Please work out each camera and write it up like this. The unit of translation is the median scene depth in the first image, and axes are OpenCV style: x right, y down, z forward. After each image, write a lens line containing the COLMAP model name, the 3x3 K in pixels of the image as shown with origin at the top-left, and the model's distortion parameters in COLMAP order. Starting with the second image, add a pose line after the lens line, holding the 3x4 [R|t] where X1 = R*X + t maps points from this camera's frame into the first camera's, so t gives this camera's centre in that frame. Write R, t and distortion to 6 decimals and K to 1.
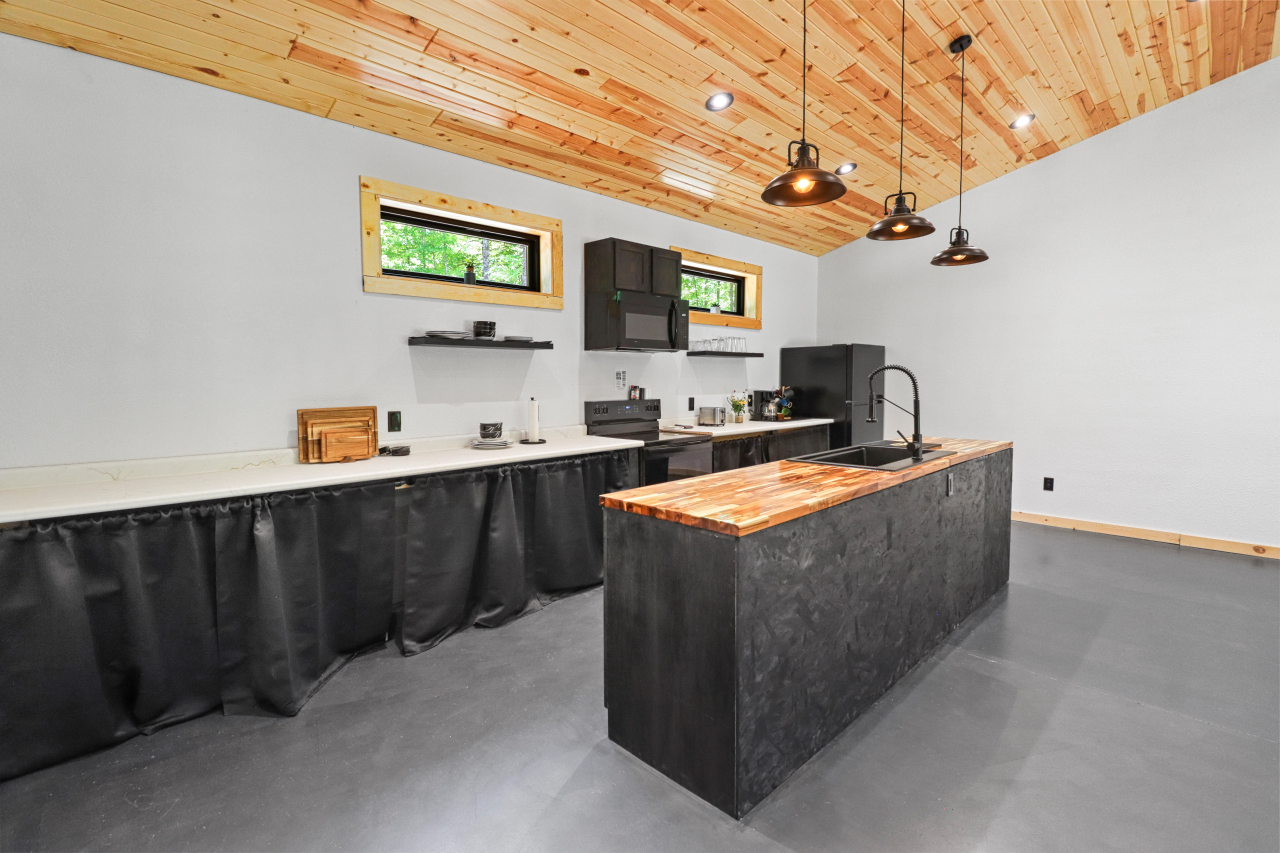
lens RADIAL K [[607.8, 0, 645.5], [0, 607.8, 416.0], [0, 0, 1]] dist [0.002421, -0.000701]
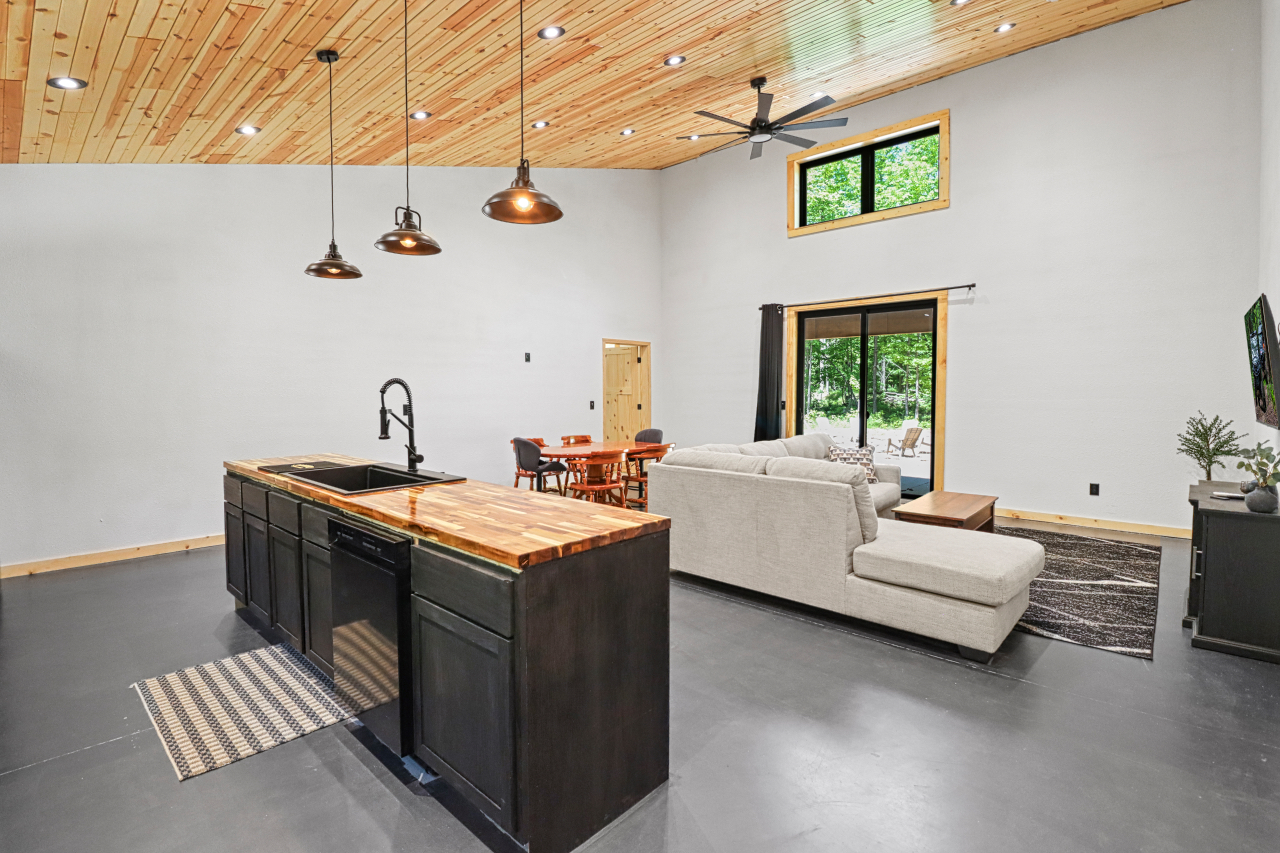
lens RADIAL K [[607.8, 0, 645.5], [0, 607.8, 416.0], [0, 0, 1]] dist [0.002421, -0.000701]
pose [[-0.027729, -0.047060, 0.998507, -0.333001], [0.072311, 0.996180, 0.048959, -0.024640], [-0.996997, 0.073561, -0.024220, 0.356993]]
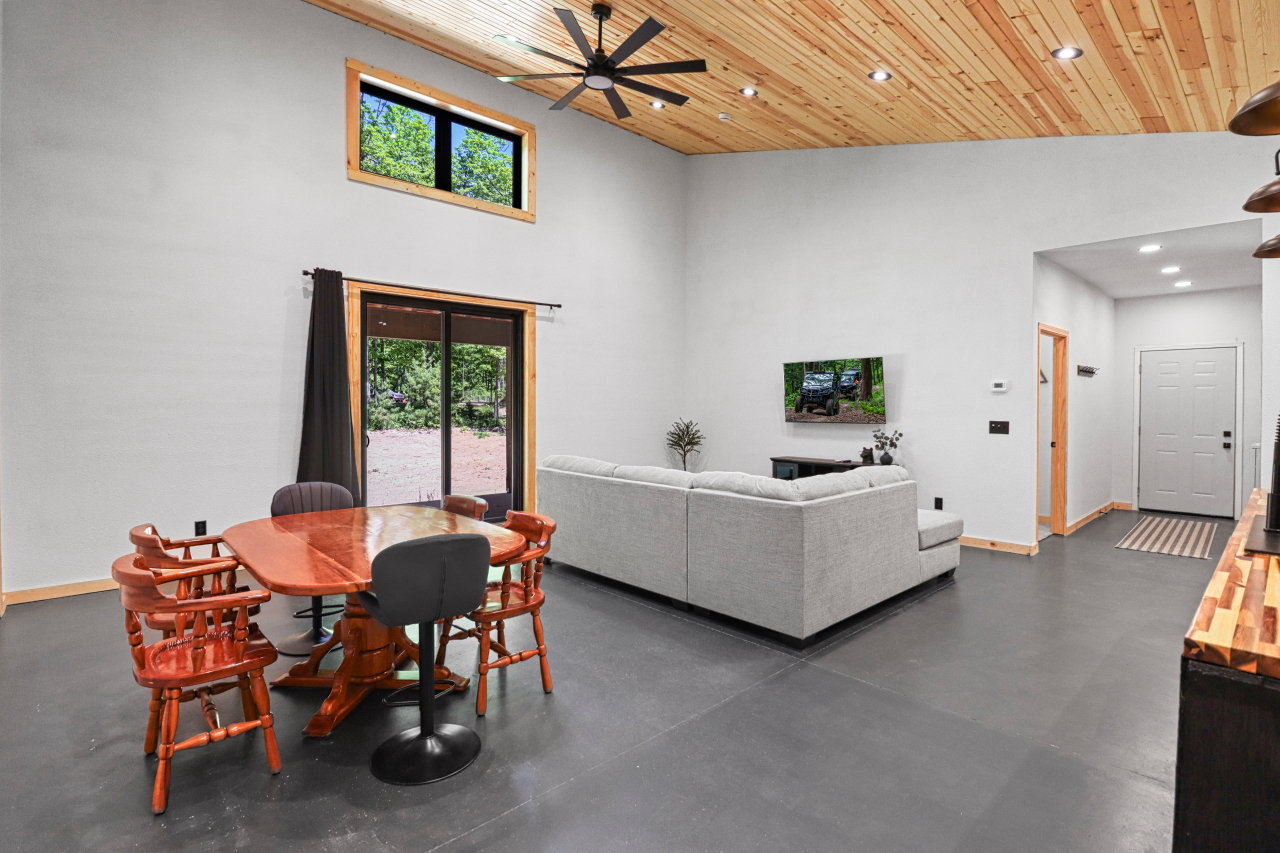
lens RADIAL K [[607.8, 0, 645.5], [0, 607.8, 416.0], [0, 0, 1]] dist [0.002421, -0.000701]
pose [[-0.999148, 0.001103, 0.041249, 0.943574], [0.004667, 0.996250, 0.086396, -0.065043], [-0.040999, 0.086515, -0.995407, 1.142860]]
